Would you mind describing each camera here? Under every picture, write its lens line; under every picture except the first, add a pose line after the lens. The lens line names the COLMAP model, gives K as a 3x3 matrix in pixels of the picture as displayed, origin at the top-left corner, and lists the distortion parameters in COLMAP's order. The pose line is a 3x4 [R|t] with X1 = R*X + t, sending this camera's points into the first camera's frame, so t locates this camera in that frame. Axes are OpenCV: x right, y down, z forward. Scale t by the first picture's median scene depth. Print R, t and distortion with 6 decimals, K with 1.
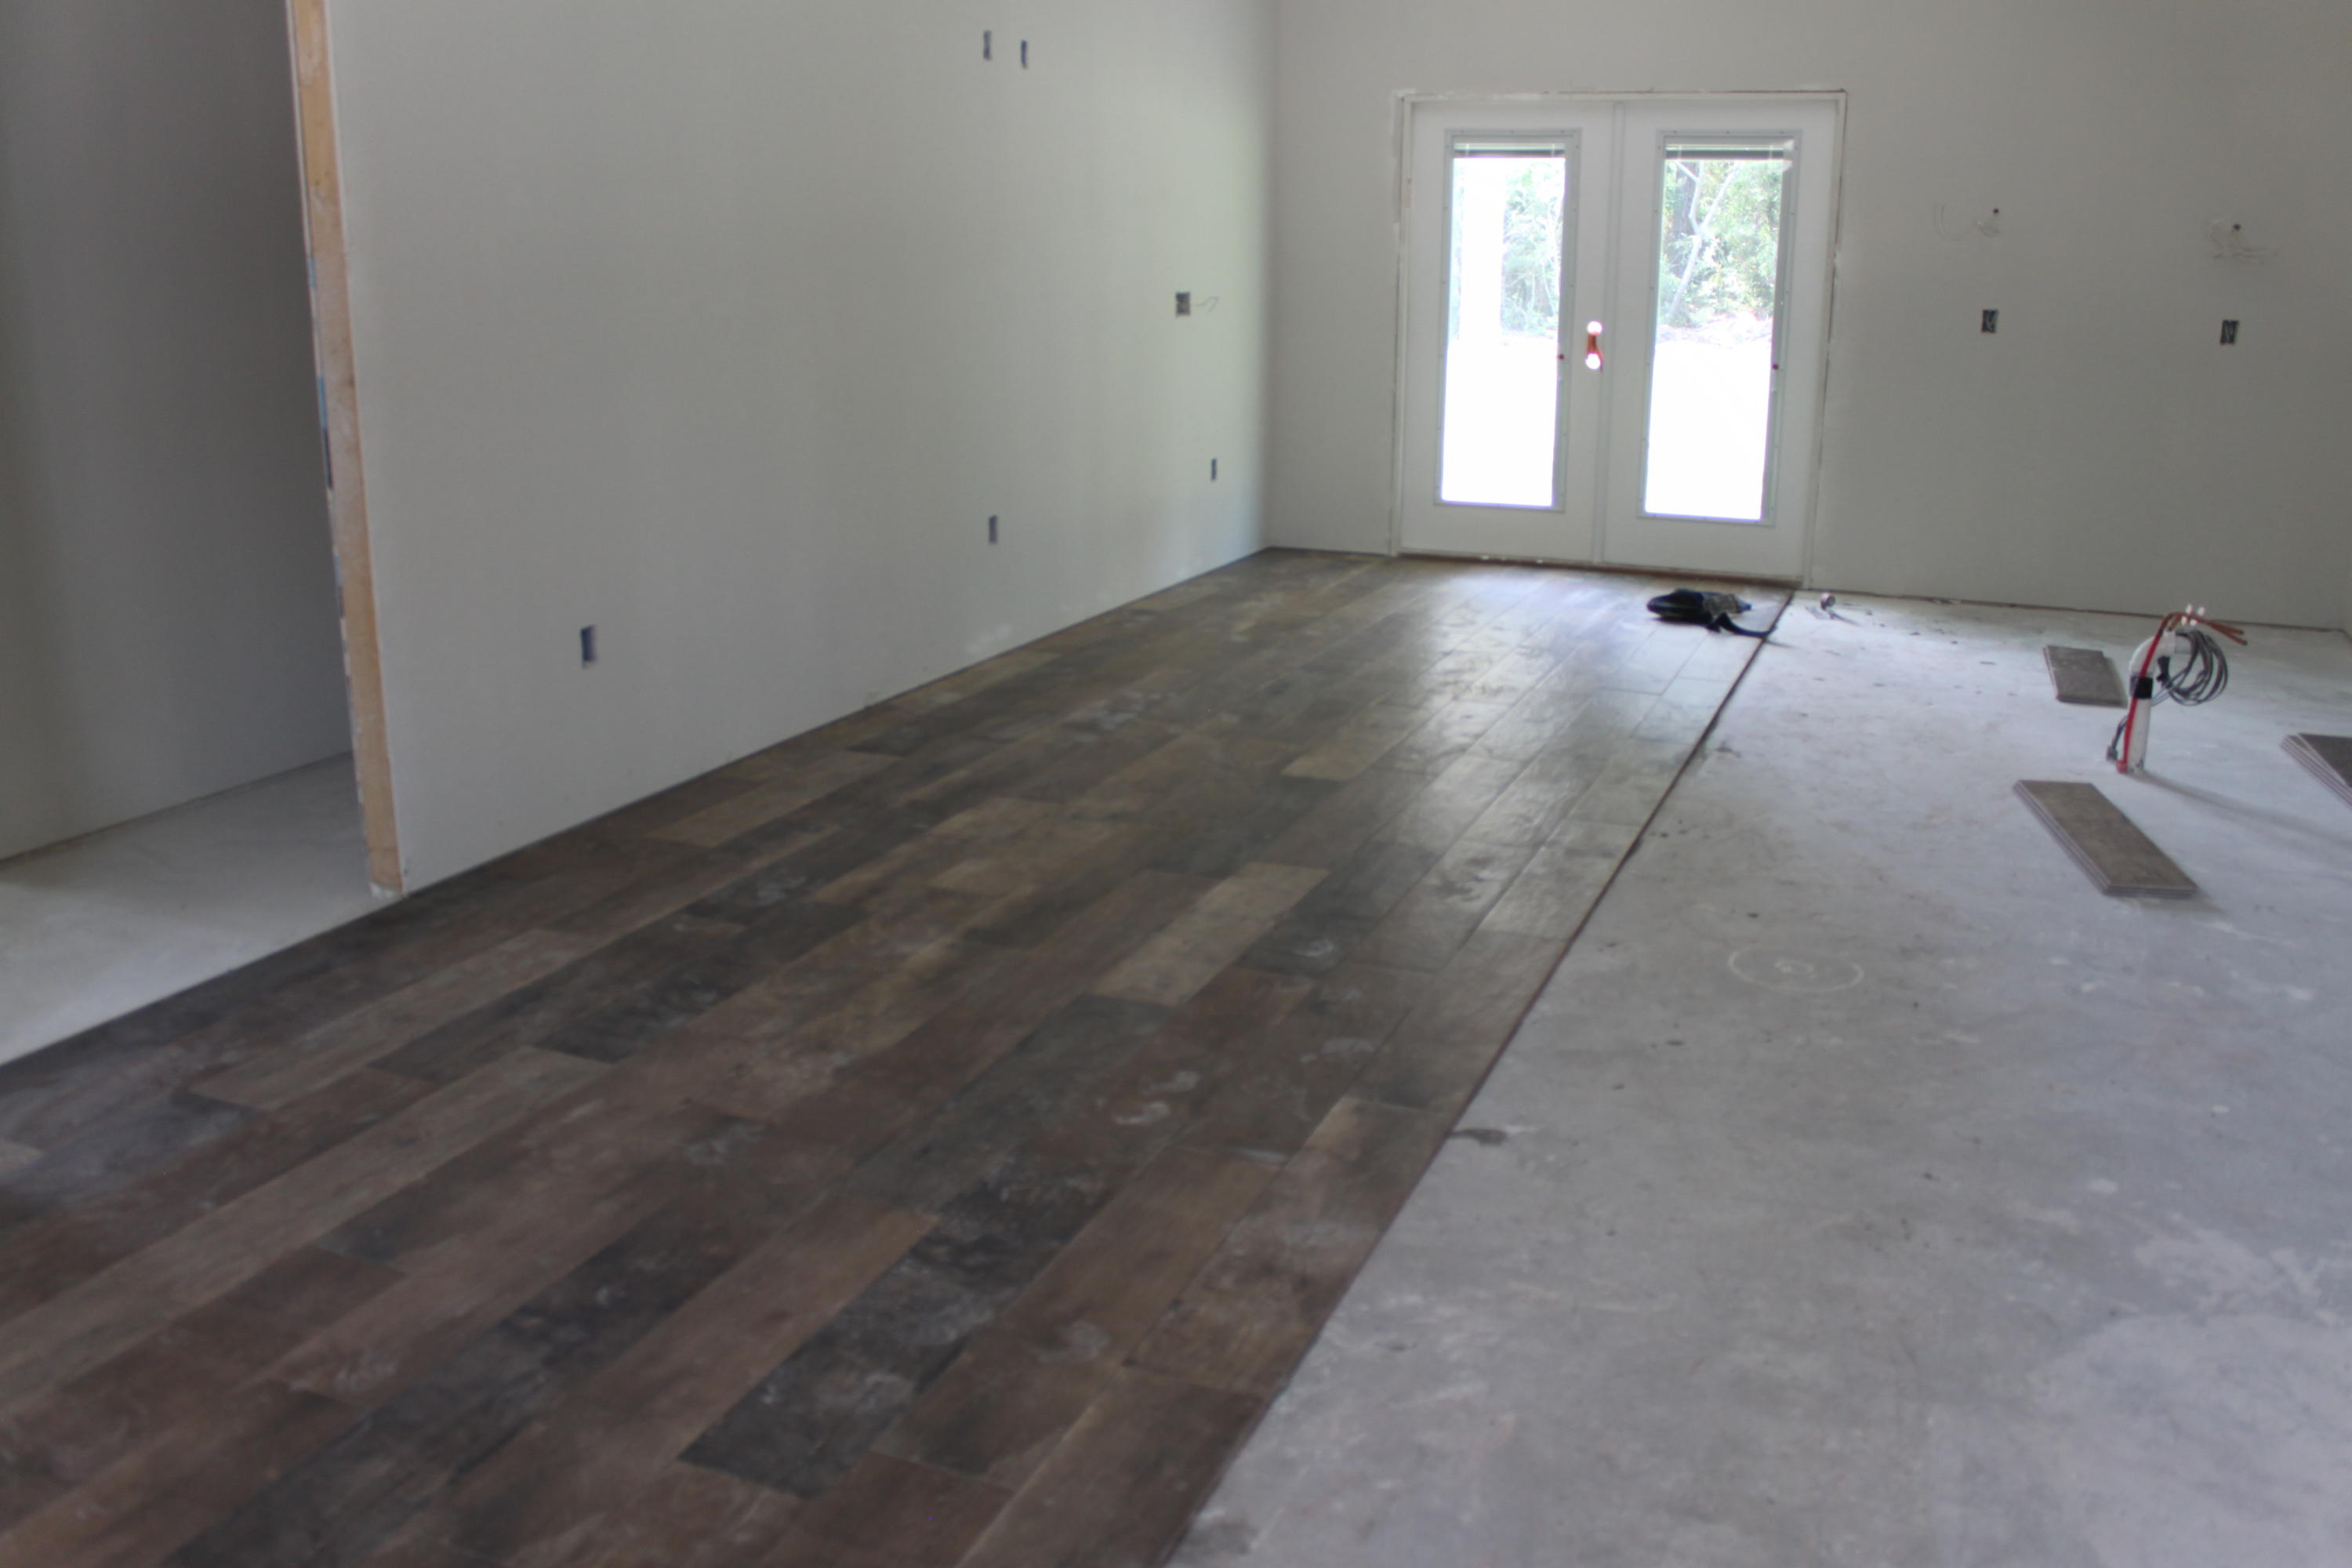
lens RADIAL K [[1982.4, 0, 1171.7], [0, 1982.4, 755.6], [0, 0, 1]] dist [-0.163699, 0.155087]
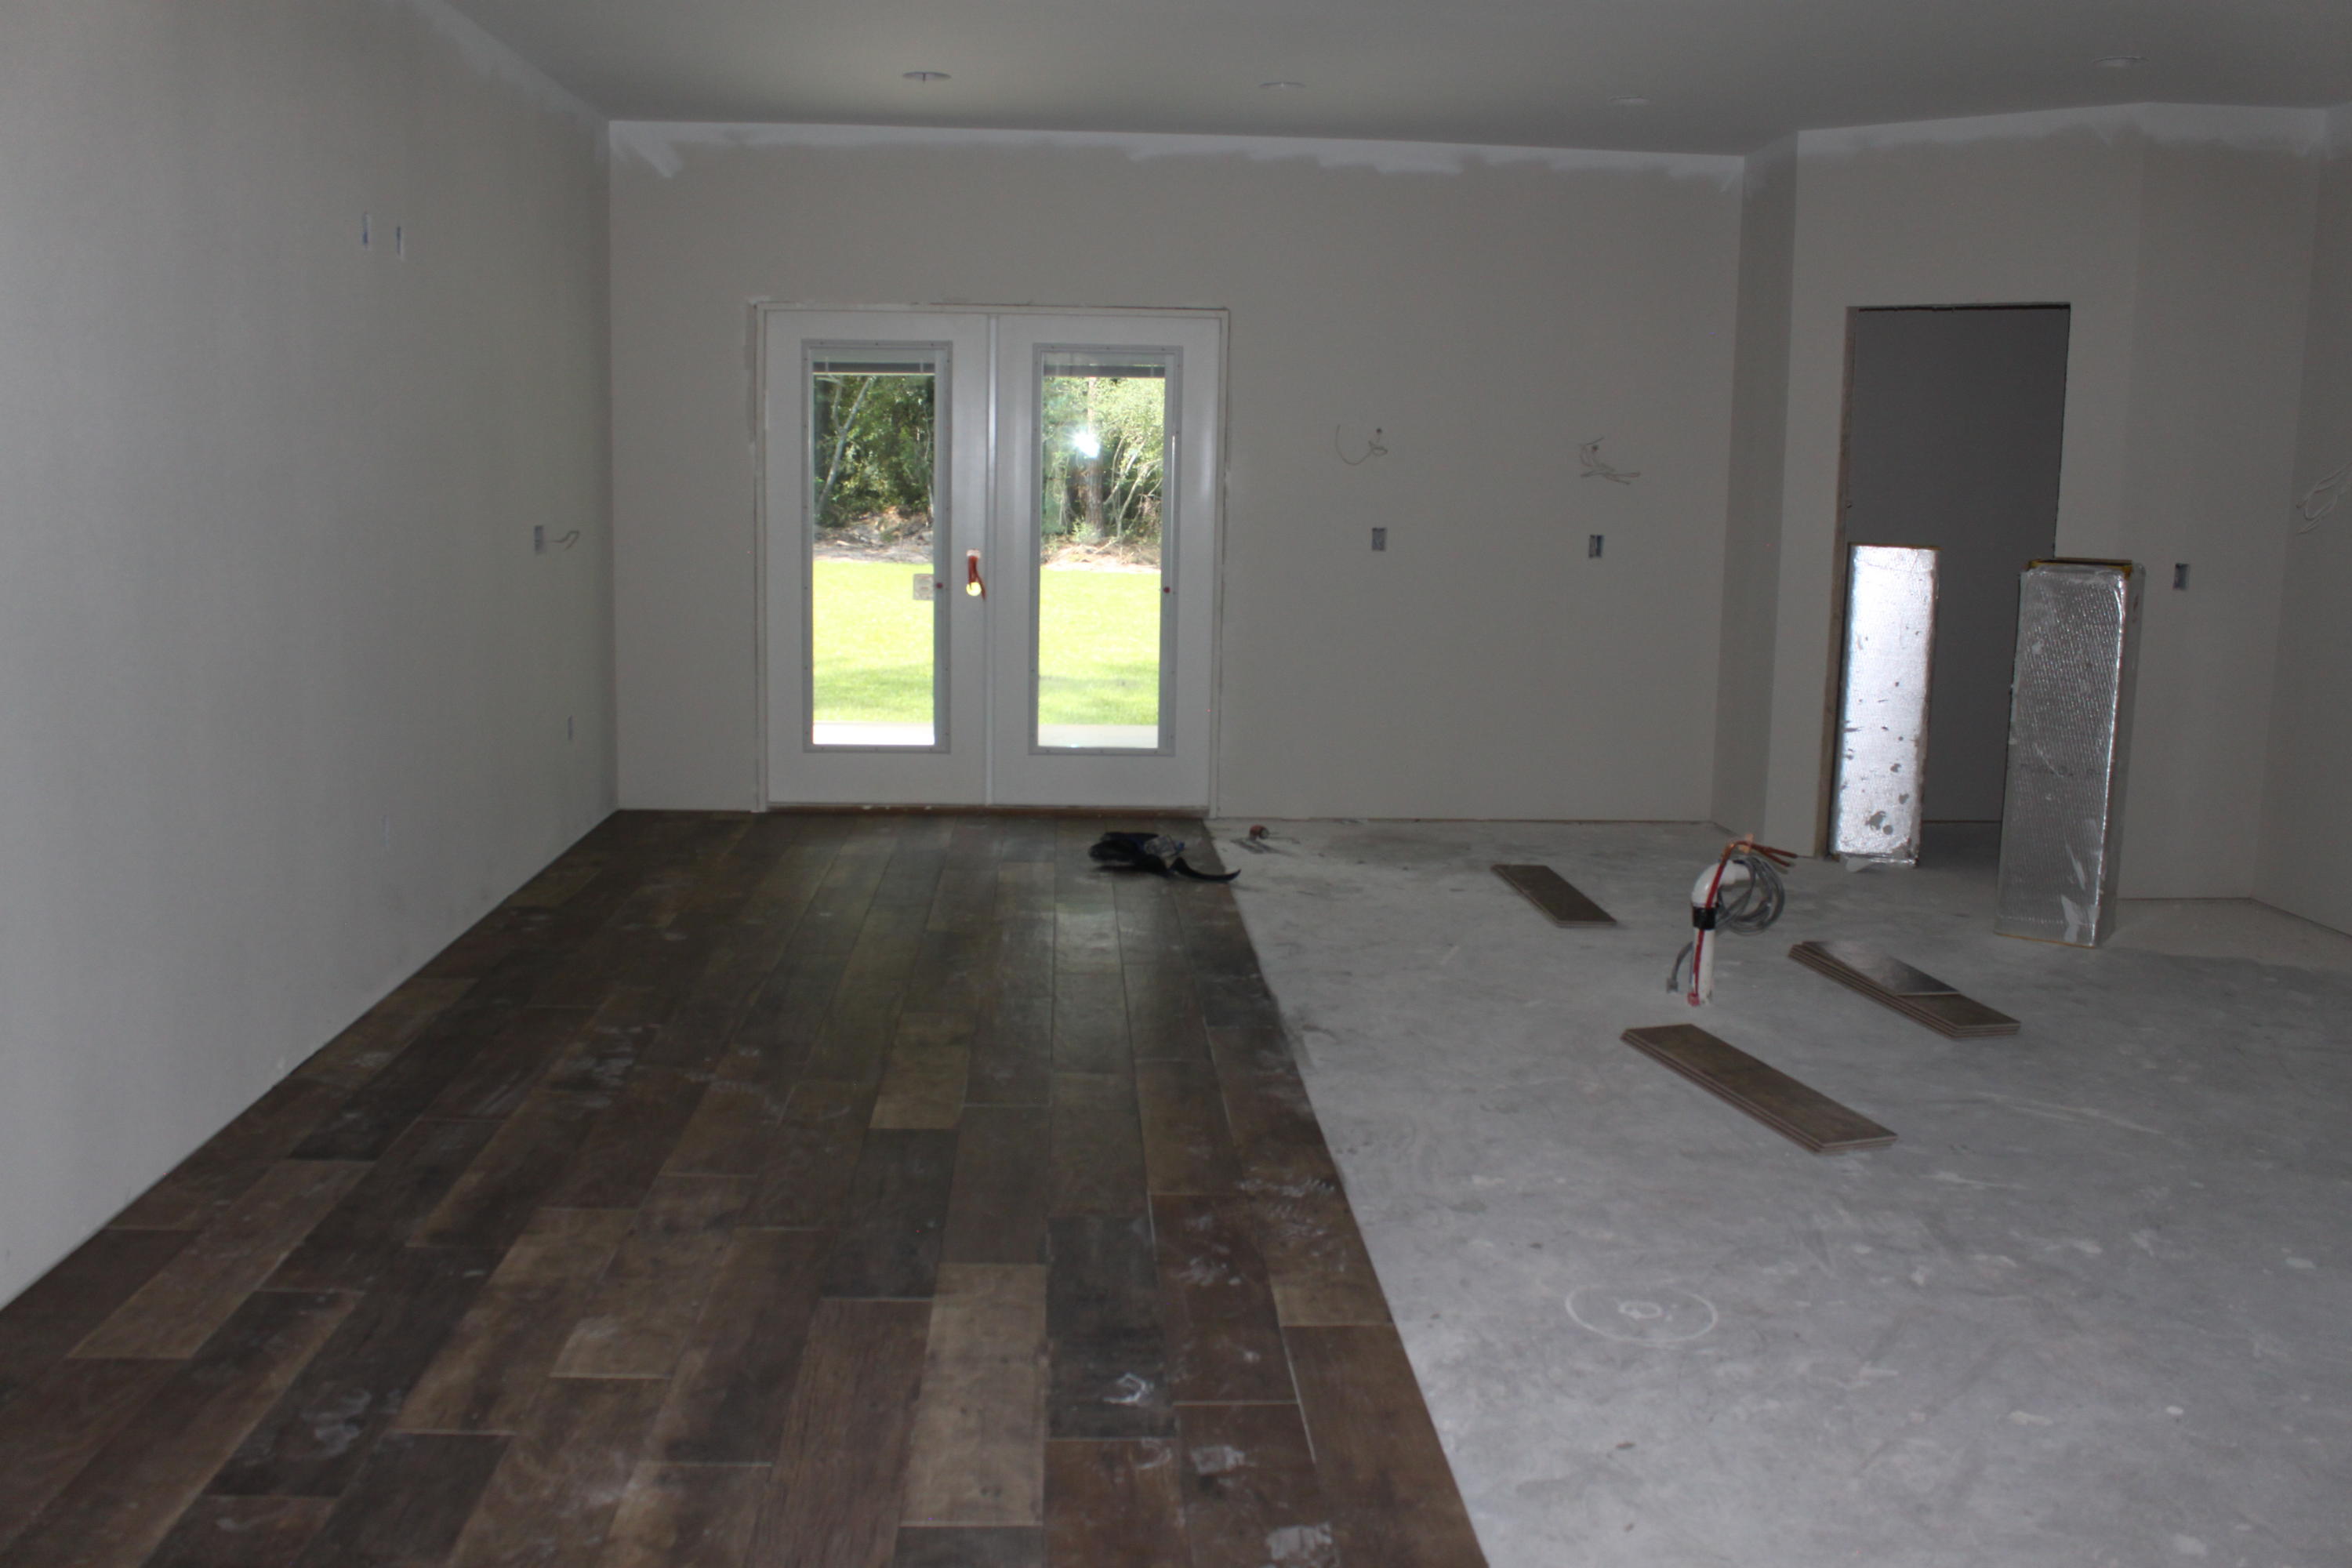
lens RADIAL K [[1982.4, 0, 1171.7], [0, 1982.4, 755.6], [0, 0, 1]] dist [-0.163699, 0.155087]
pose [[0.900828, -0.054751, 0.430710, -0.193501], [0.096521, 0.992447, -0.075716, -0.077067], [-0.423311, 0.109780, 0.899309, 0.224419]]
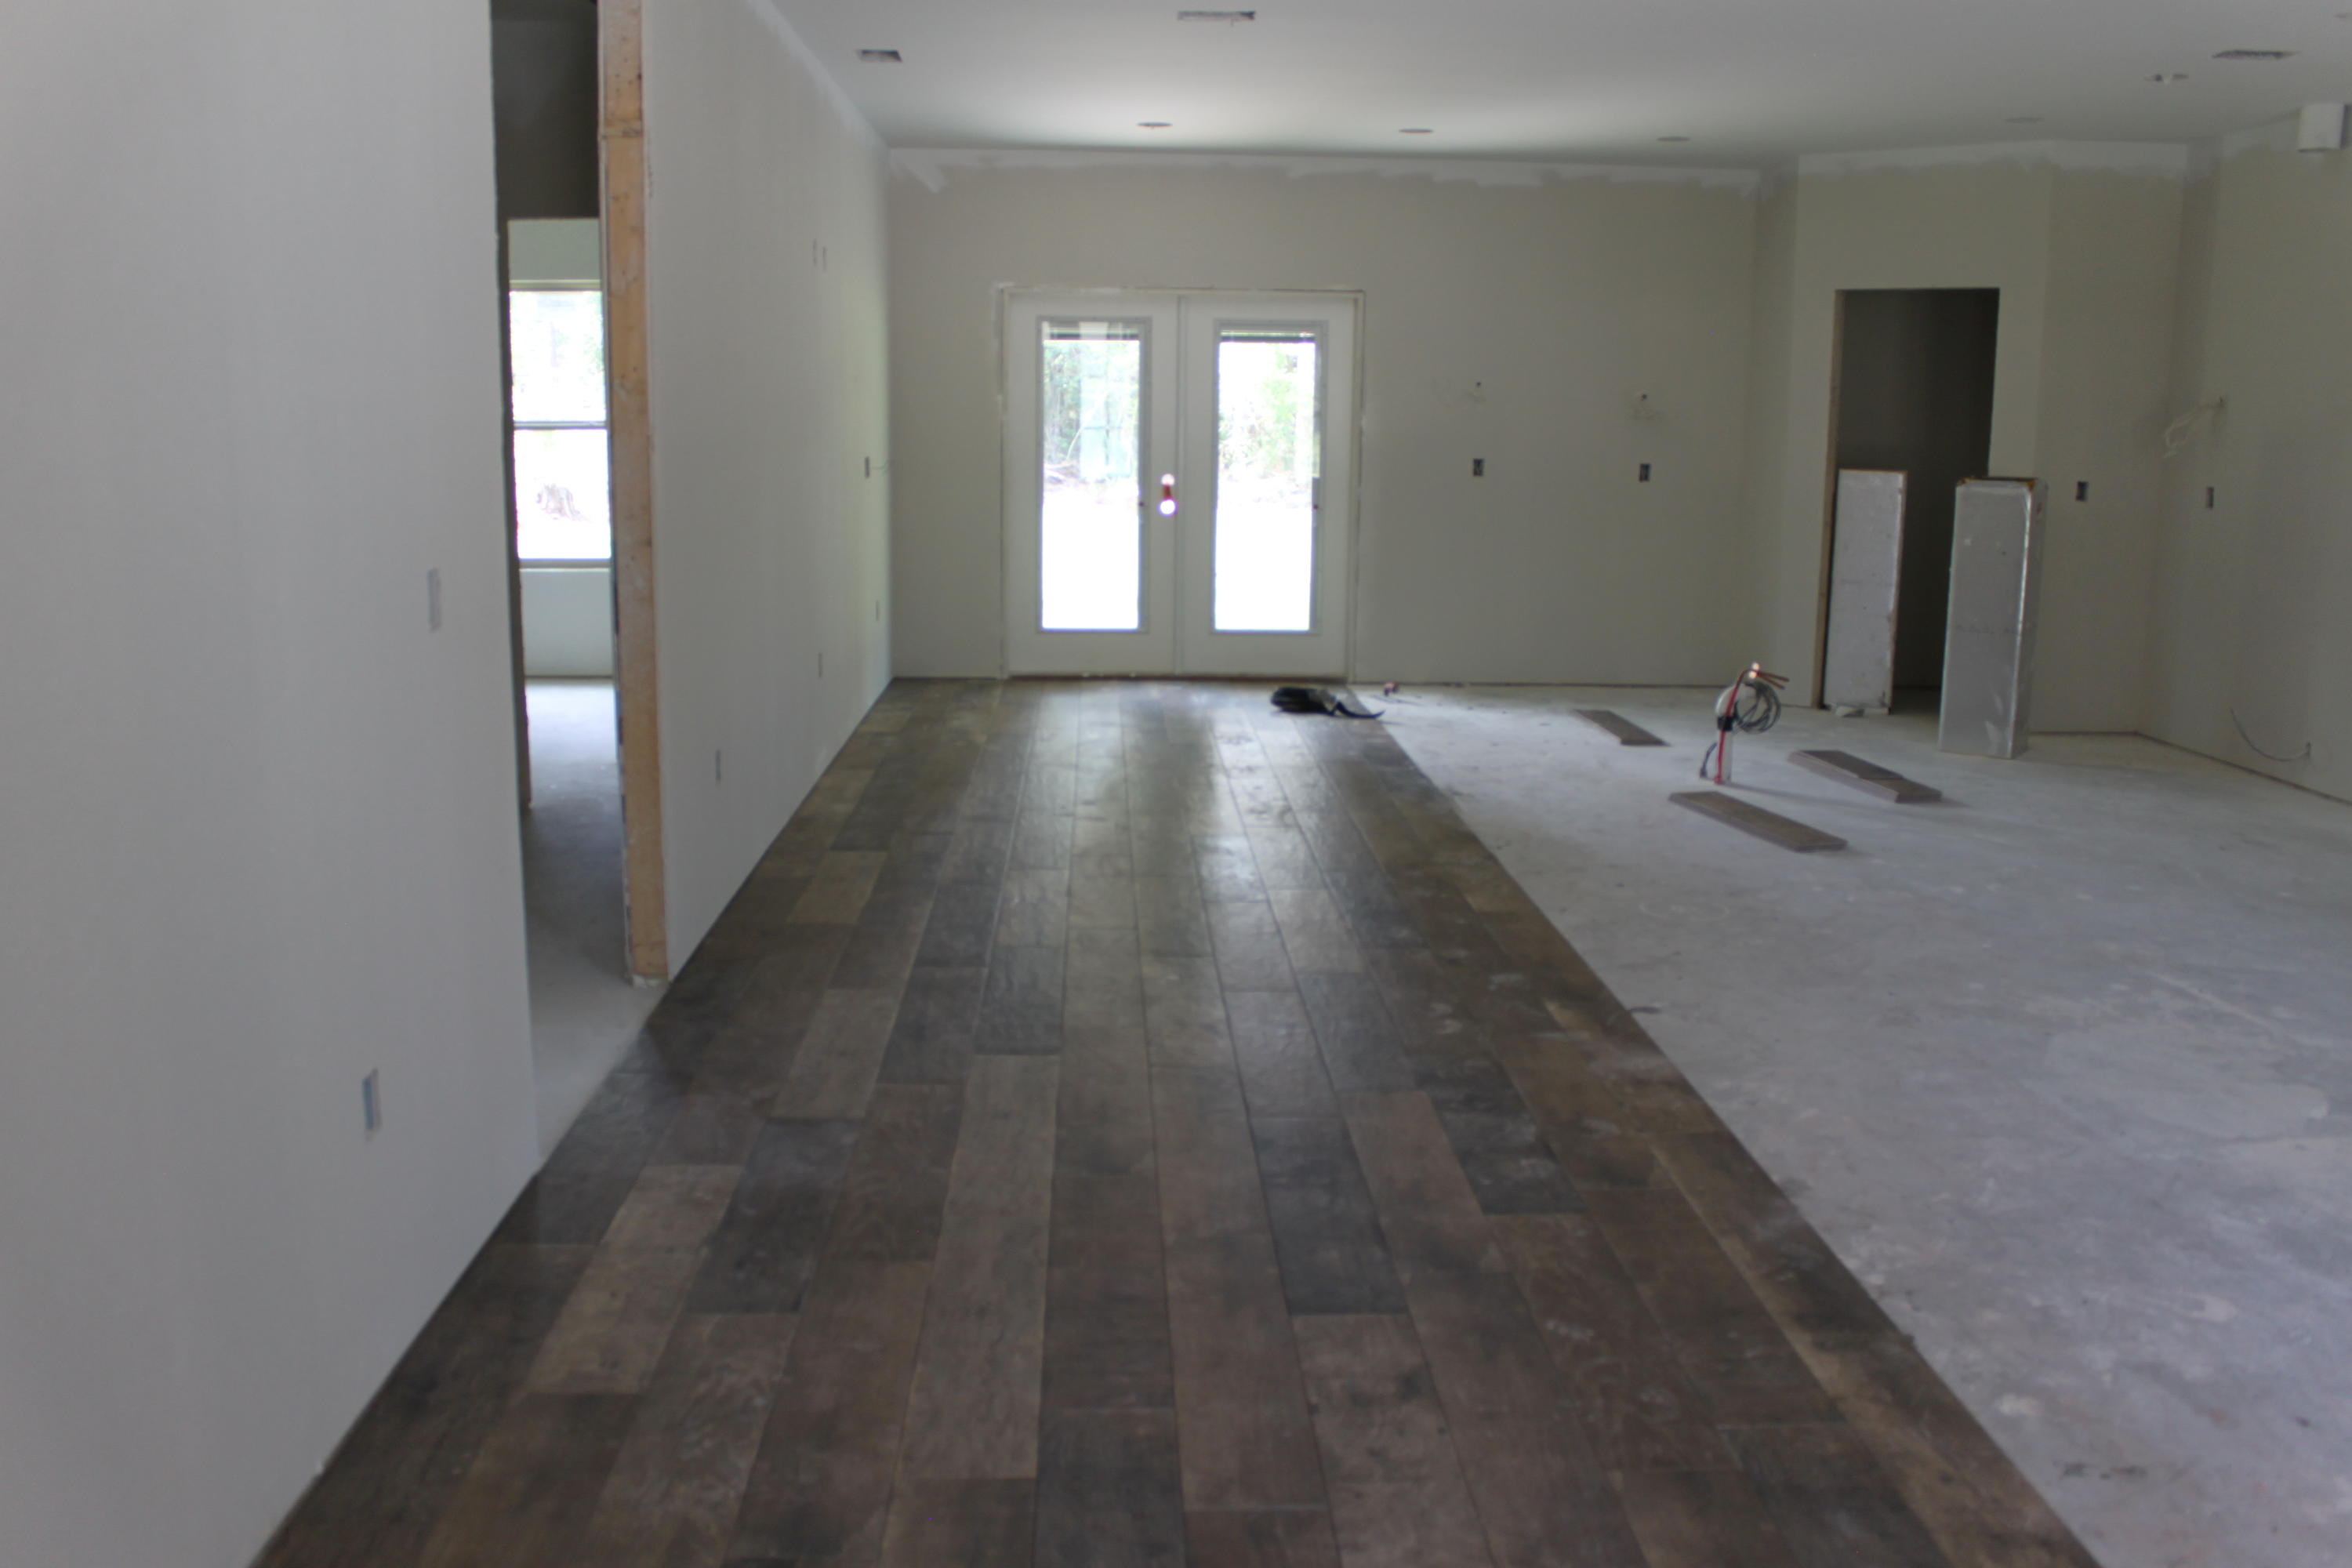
lens RADIAL K [[1982.4, 0, 1171.7], [0, 1982.4, 755.6], [0, 0, 1]] dist [-0.163699, 0.155087]
pose [[0.907944, -0.069730, 0.413249, -0.532702], [0.099508, 0.993731, -0.050949, 0.024297], [-0.407106, 0.087381, 0.909192, -0.176503]]
